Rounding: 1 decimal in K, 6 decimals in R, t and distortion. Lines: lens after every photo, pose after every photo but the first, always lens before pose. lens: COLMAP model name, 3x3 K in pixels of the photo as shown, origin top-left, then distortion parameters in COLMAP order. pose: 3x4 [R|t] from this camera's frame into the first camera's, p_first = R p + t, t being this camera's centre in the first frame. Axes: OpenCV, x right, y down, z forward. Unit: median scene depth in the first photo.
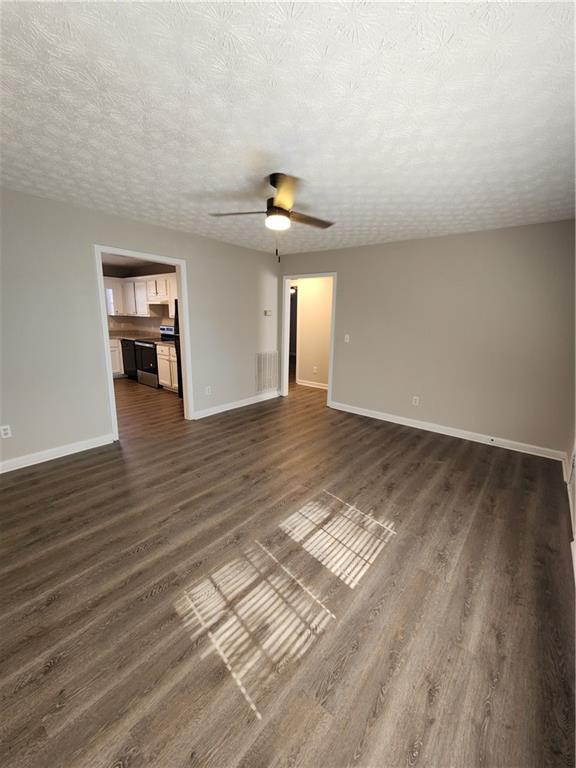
lens RADIAL K [[318.1, 0, 294.7], [0, 318.1, 381.9], [0, 0, 1]] dist [0.003443, -0.003267]
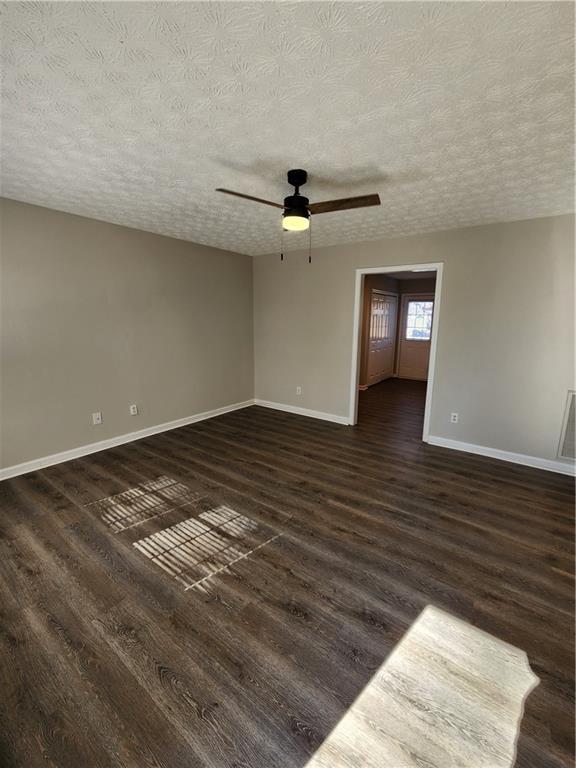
lens RADIAL K [[318.1, 0, 294.7], [0, 318.1, 381.9], [0, 0, 1]] dist [0.003443, -0.003267]
pose [[0.036692, 0.174554, -0.983964, 1.064454], [-0.214016, 0.963155, 0.162882, -0.227063], [0.976141, 0.204607, 0.072698, 1.145774]]
